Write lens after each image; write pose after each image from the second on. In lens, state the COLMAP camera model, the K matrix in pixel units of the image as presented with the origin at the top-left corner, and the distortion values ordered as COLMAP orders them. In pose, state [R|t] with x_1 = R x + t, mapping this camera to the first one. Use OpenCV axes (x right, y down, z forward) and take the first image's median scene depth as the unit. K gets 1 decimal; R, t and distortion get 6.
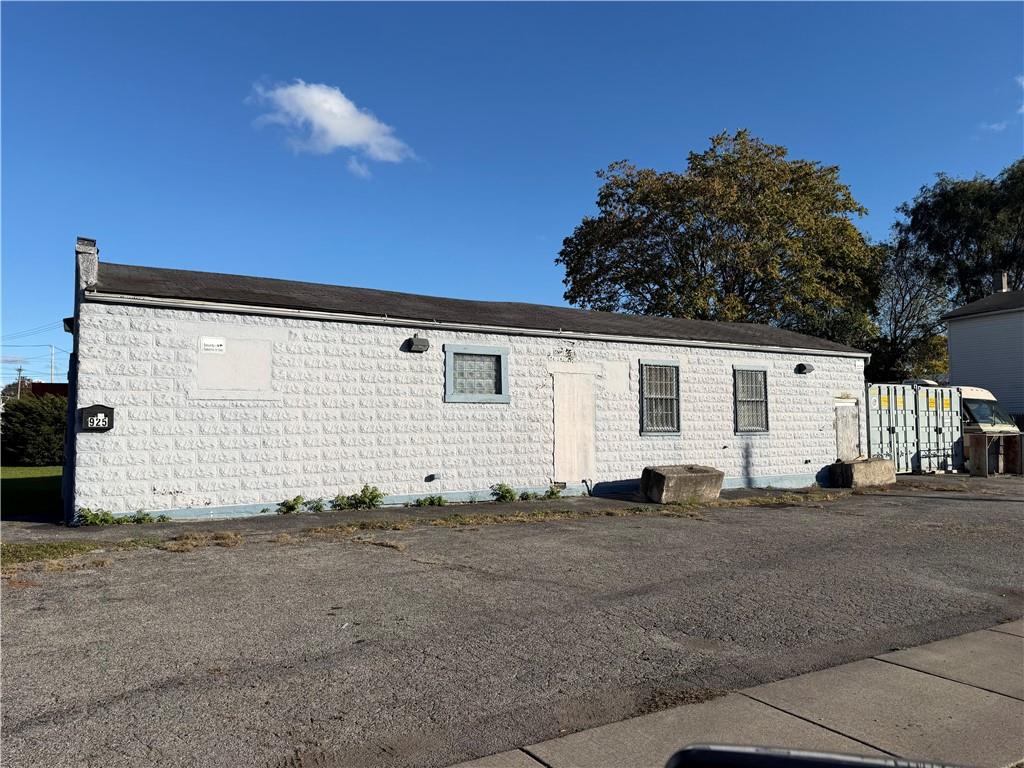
lens RADIAL K [[728.0, 0, 518.9], [0, 728.0, 383.5], [0, 0, 1]] dist [0.051077, -0.013250]
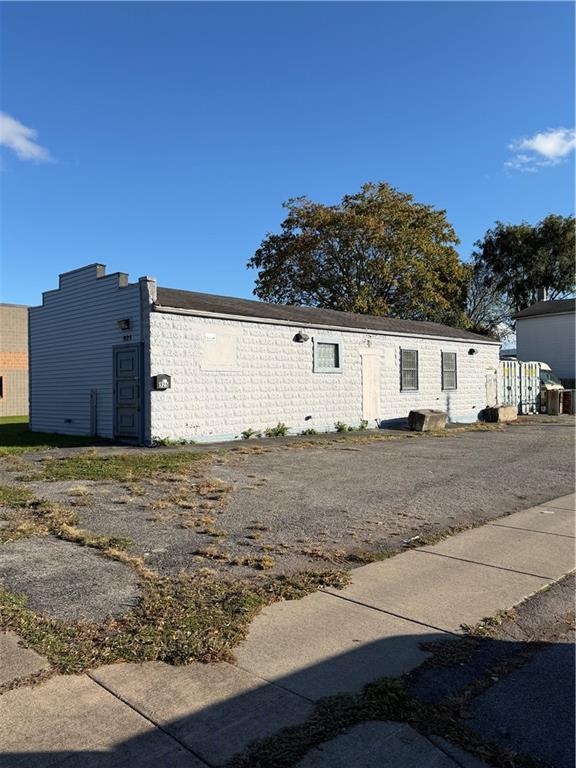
lens RADIAL K [[590.2, 0, 283.5], [0, 590.2, 378.9], [0, 0, 1]] dist [0.081421, -0.025619]
pose [[0.969466, -0.001049, 0.245224, -0.443064], [-0.009426, 0.999093, 0.041535, -0.012894], [-0.245045, -0.042578, 0.968576, -0.250638]]
